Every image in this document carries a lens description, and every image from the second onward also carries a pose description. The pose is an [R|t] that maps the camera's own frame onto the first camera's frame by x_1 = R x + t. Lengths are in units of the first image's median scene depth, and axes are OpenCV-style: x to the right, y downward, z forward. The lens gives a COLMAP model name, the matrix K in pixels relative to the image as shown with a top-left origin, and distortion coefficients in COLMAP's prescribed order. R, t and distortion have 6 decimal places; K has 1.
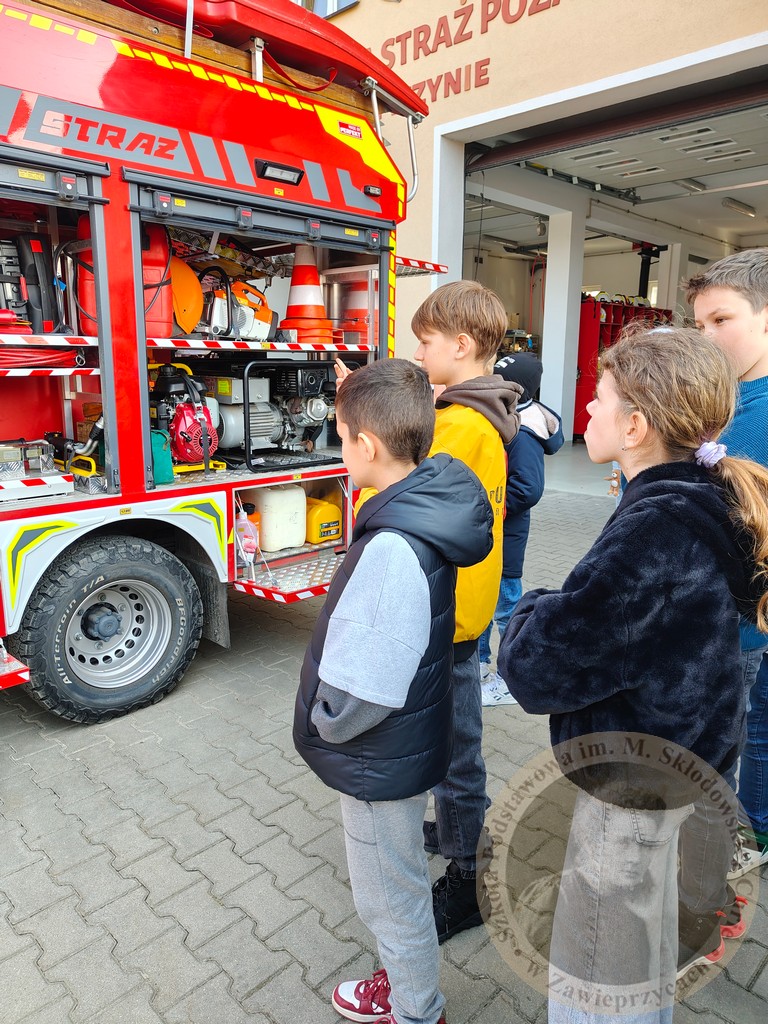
lens RADIAL K [[719.2, 0, 382.0], [0, 719.2, 507.7], [0, 0, 1]] dist [0.009644, -0.012444]
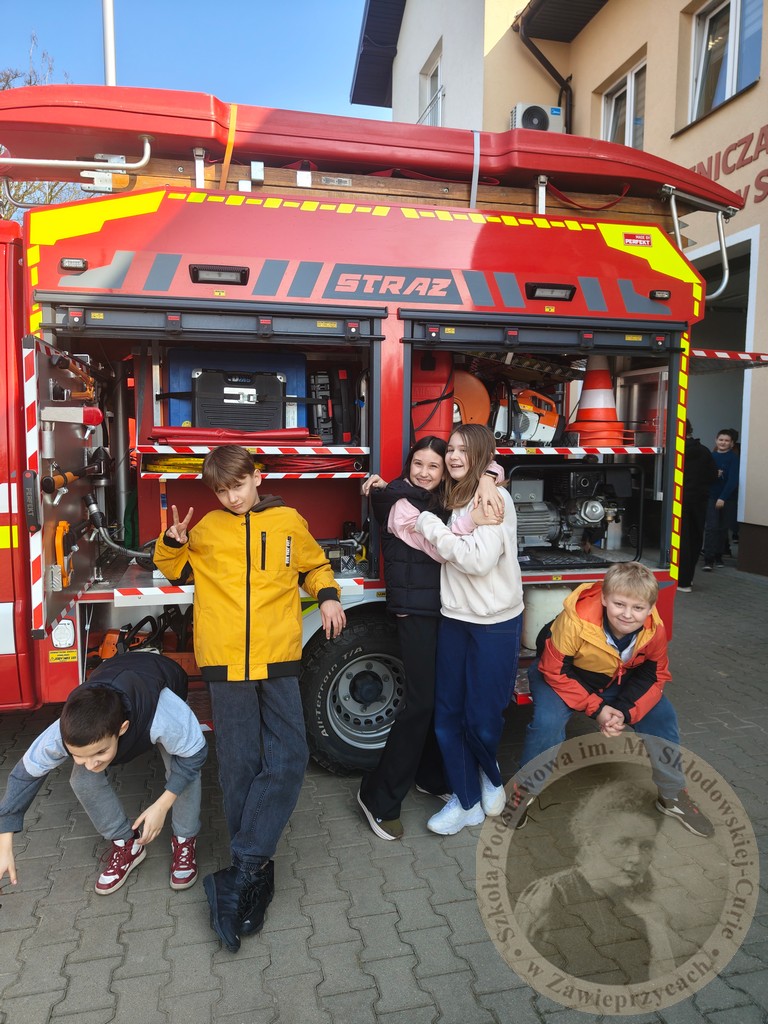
lens RADIAL K [[719.2, 0, 381.0], [0, 719.2, 512.0], [0, 0, 1]] dist [0.009644, -0.012444]
pose [[0.848462, 0.049289, -0.526956, 0.210286], [-0.105304, 0.991469, -0.076815, -0.032611], [0.518674, 0.120665, 0.846414, 0.007191]]
